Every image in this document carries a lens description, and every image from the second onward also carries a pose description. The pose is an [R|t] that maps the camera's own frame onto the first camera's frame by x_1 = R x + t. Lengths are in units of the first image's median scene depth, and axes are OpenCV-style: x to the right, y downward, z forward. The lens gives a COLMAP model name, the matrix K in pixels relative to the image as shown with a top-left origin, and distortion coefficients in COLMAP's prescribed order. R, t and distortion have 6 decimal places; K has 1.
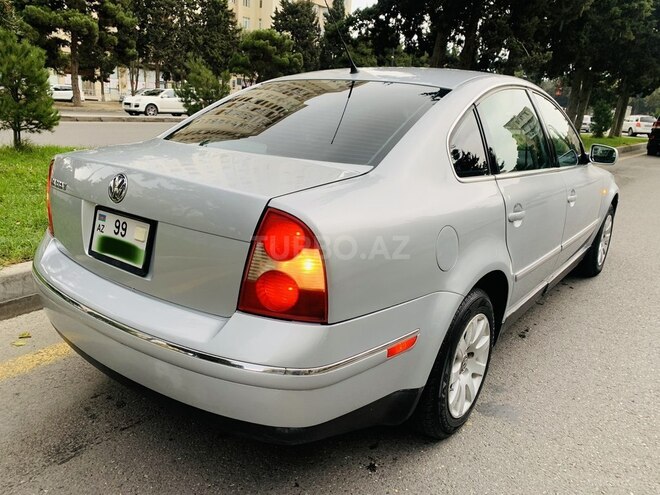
lens RADIAL K [[494.4, 0, 336.0], [0, 494.4, 245.1], [0, 0, 1]] dist [0.039998, -0.030969]
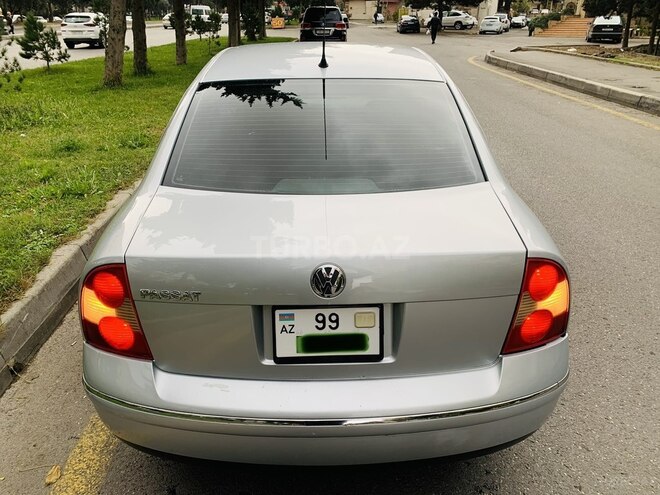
lens RADIAL K [[494.4, 0, 336.0], [0, 494.4, 245.1], [0, 0, 1]] dist [0.039998, -0.030969]
pose [[0.787362, -0.304642, 0.535962, -0.848955], [0.207691, 0.949631, 0.234661, -0.364763], [-0.580453, -0.073449, 0.810974, 0.290344]]
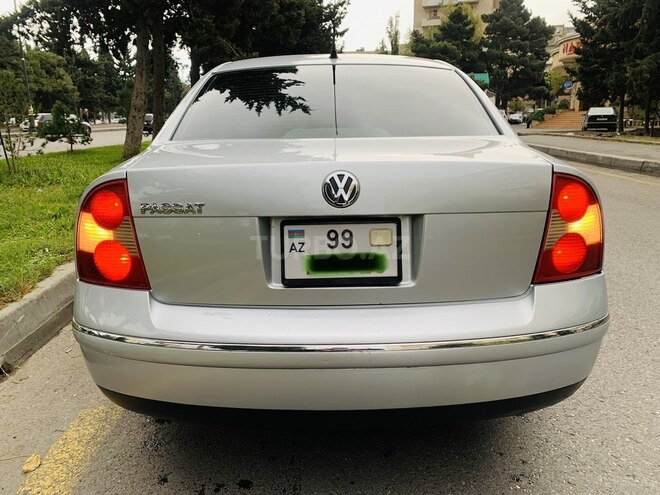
lens RADIAL K [[494.4, 0, 336.0], [0, 494.4, 245.1], [0, 0, 1]] dist [0.039998, -0.030969]
pose [[0.795569, -0.212980, 0.567194, -0.897324], [0.216415, 0.974312, 0.062300, -0.075844], [-0.565892, 0.073185, 0.821225, 0.342569]]
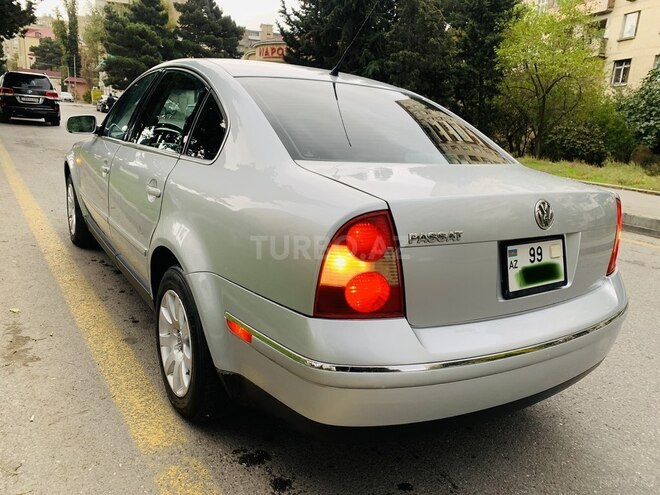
lens RADIAL K [[494.4, 0, 336.0], [0, 494.4, 245.1], [0, 0, 1]] dist [0.039998, -0.030969]
pose [[0.351306, -0.261002, 0.899145, -1.465539], [0.199273, 0.959197, 0.200576, -0.332065], [-0.914808, 0.108712, 0.388983, 0.976738]]
